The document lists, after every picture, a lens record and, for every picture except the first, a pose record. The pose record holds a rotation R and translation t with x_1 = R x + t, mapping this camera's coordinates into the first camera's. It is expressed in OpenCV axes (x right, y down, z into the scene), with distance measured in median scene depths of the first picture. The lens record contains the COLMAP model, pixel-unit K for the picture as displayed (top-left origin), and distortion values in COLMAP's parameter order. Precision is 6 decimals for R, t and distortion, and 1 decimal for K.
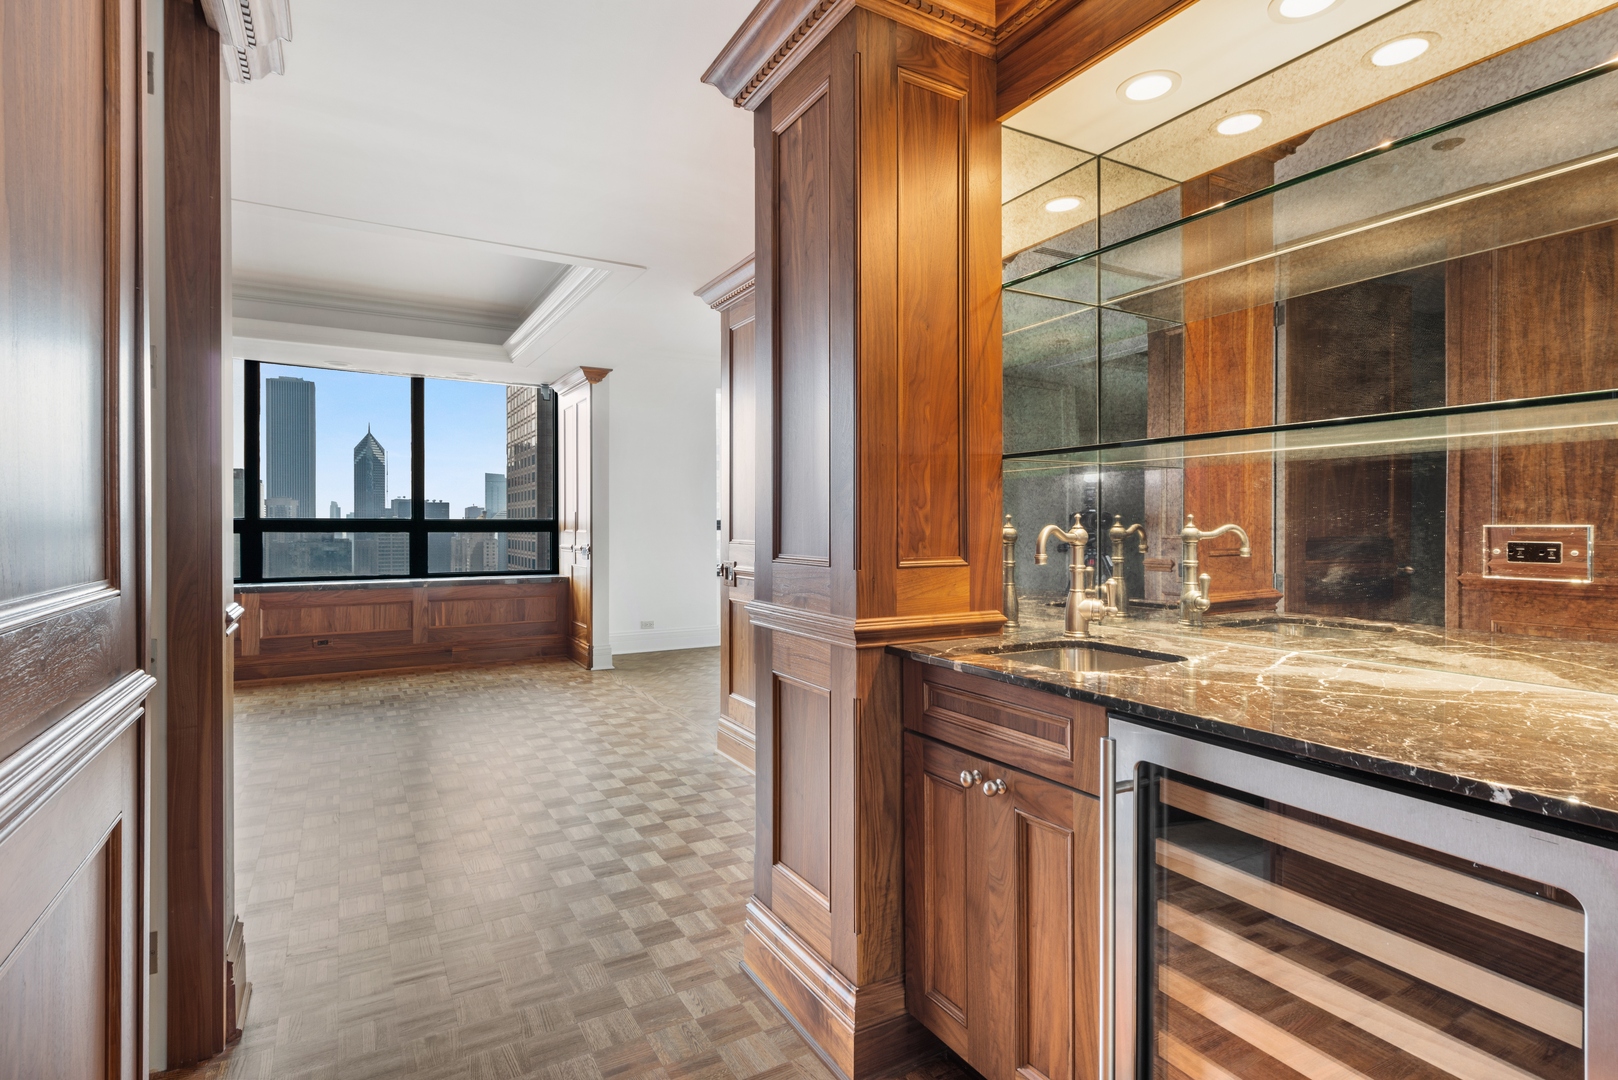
lens RADIAL K [[808.4, 0, 809.0], [0, 808.4, 540.0], [0, 0, 1]] dist [0.005509, 0.000280]
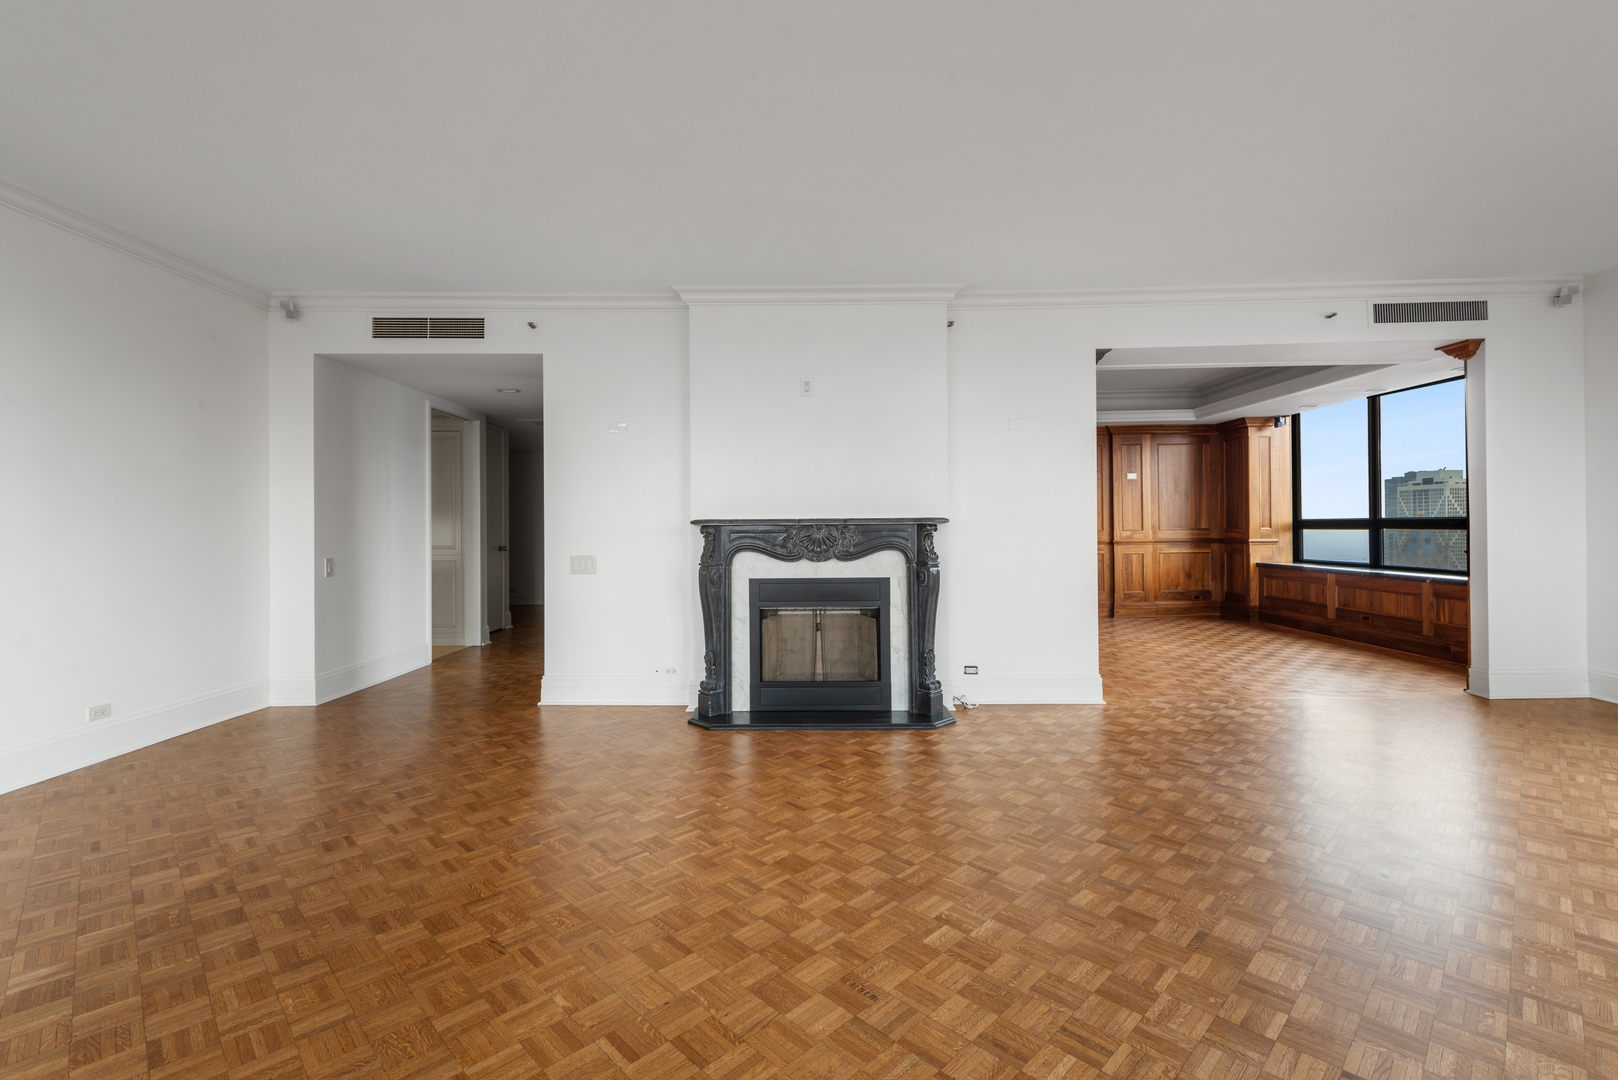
lens RADIAL K [[715.3, 0, 801.4], [0, 715.3, 521.7], [0, 0, 1]] dist [0.005294, -0.000669]
pose [[-0.514593, -0.001517, -0.857433, 0.756384], [-0.007189, 0.999971, 0.002545, -0.017208], [0.857405, 0.007474, -0.514588, 0.792439]]
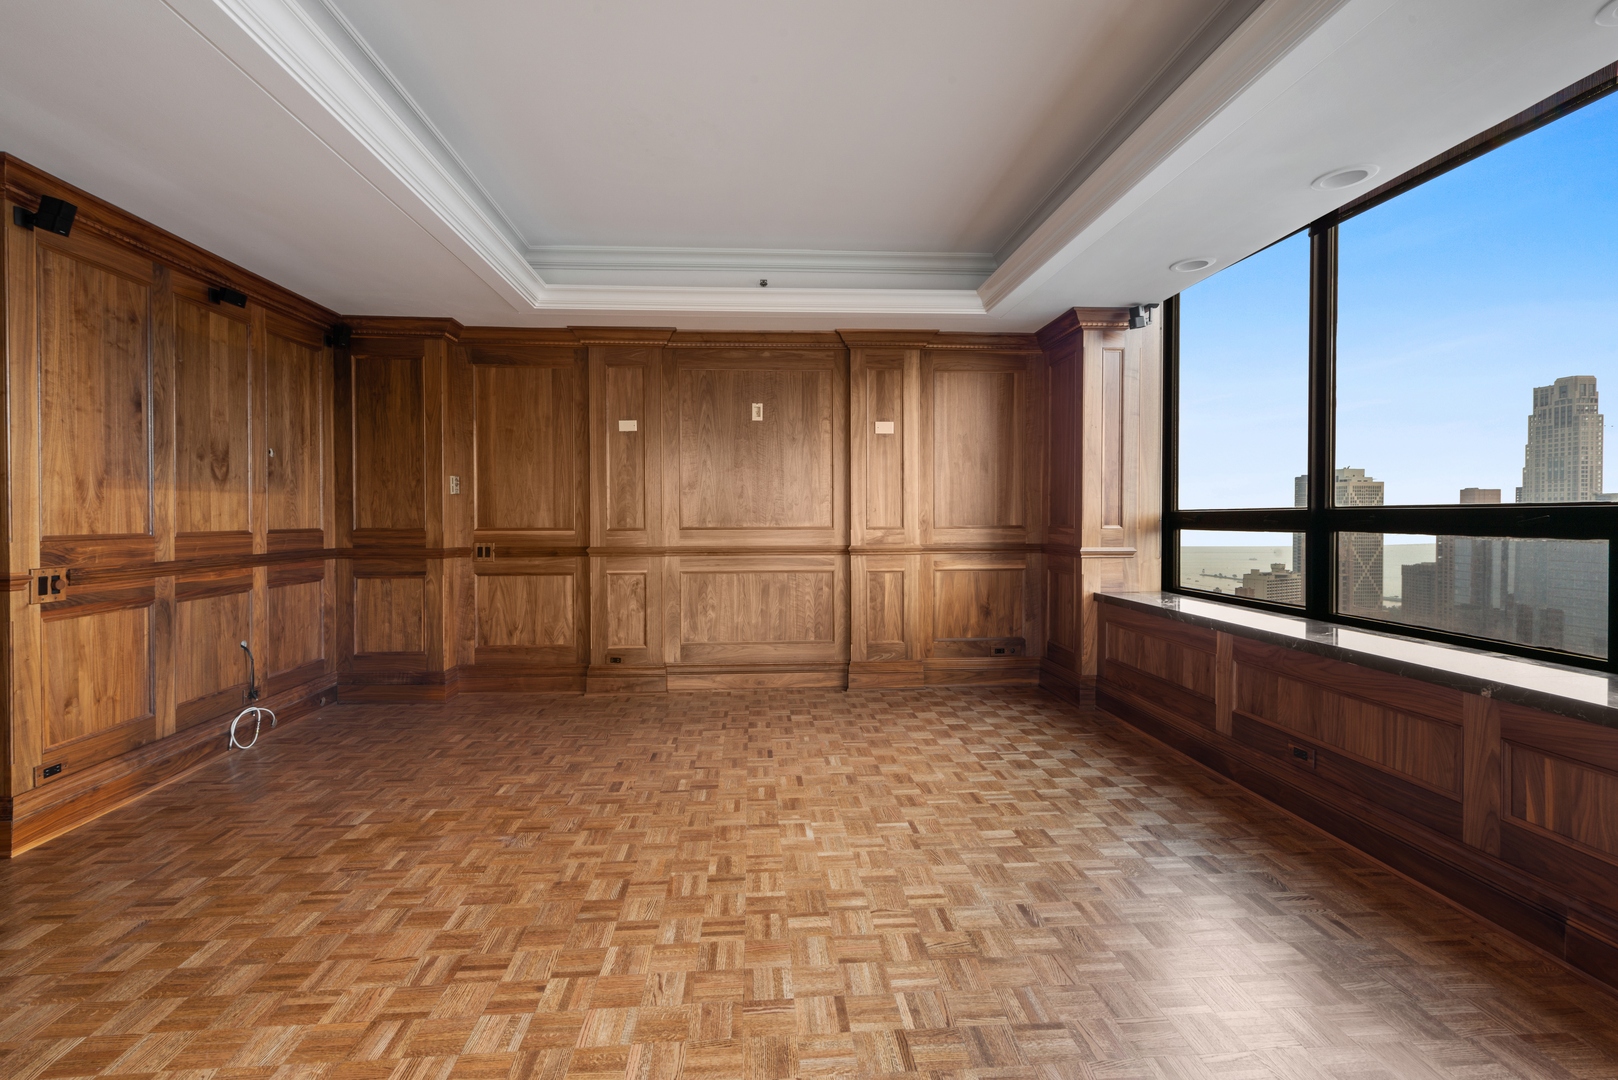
lens RADIAL K [[715.3, 0, 801.4], [0, 715.3, 521.7], [0, 0, 1]] dist [0.005294, -0.000669]
pose [[-0.441535, 0.007050, -0.897217, -0.061795], [-0.015731, 0.999755, 0.015597, -0.018734], [0.897106, 0.021000, -0.441315, 0.881232]]
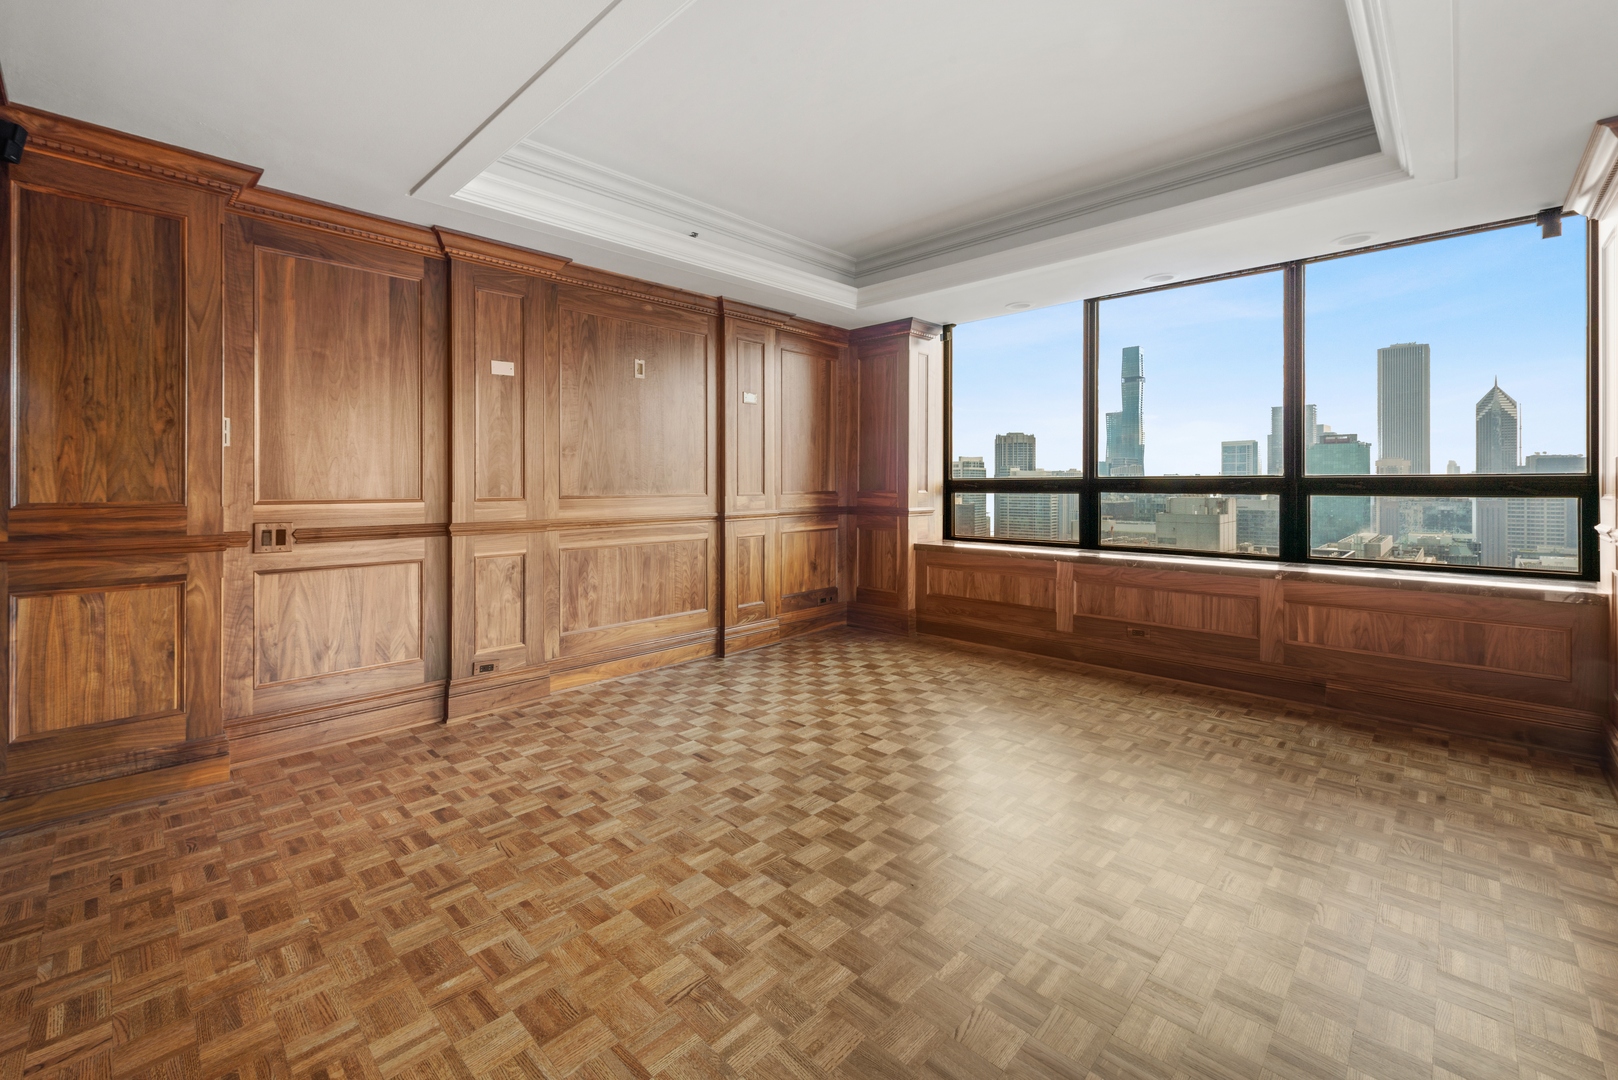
lens RADIAL K [[674.8, 0, 802.5], [0, 674.8, 483.3], [0, 0, 1]] dist [0.000220, -0.000094]
pose [[0.270104, -0.001738, -0.962829, -0.049310], [-0.016661, 0.999840, -0.006479, -0.010008], [0.962687, 0.017792, 0.270032, 0.482699]]
